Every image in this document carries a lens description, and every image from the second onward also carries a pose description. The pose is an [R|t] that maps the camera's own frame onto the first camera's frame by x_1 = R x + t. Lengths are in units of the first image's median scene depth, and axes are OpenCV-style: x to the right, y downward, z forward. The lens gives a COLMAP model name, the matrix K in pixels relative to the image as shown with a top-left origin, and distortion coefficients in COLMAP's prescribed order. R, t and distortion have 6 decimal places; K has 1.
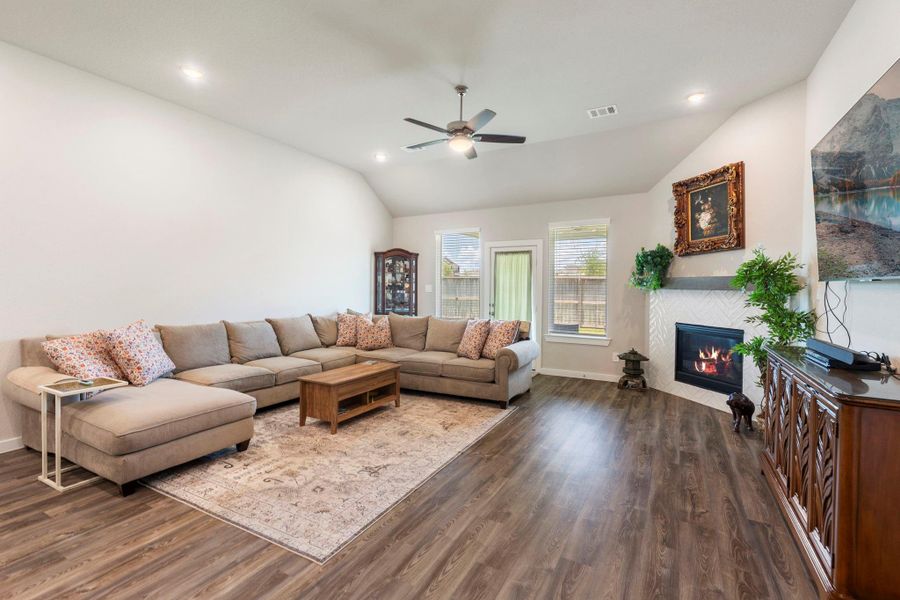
lens RADIAL K [[416.6, 0, 445.8], [0, 416.6, 294.8], [0, 0, 1]] dist [0.006327, -0.001241]
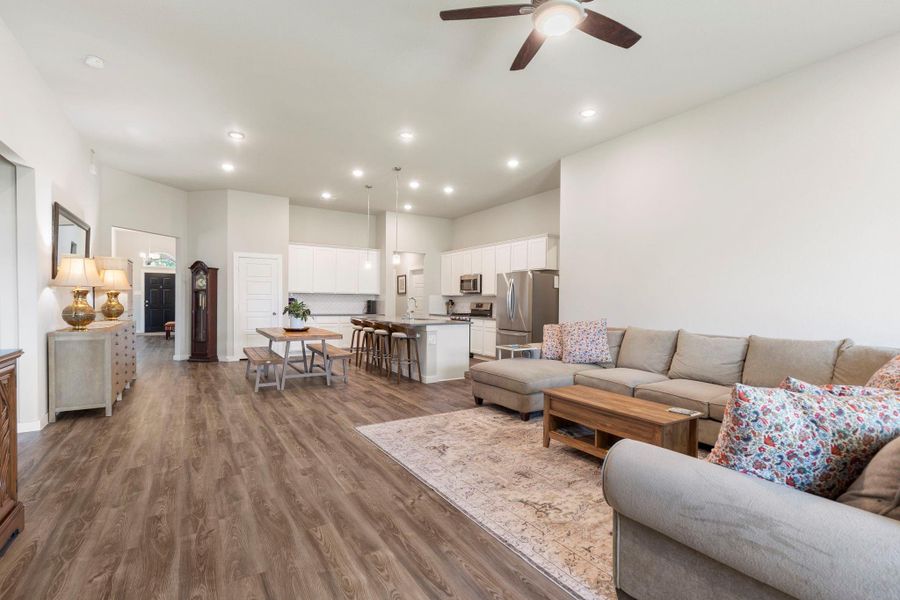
lens RADIAL K [[416.6, 0, 454.5], [0, 416.6, 315.2], [0, 0, 1]] dist [0.006327, -0.001241]
pose [[-0.475802, 0.018601, -0.879356, 0.641099], [-0.031885, 0.998754, 0.038379, 0.013341], [0.878974, 0.046299, -0.474616, 1.257398]]
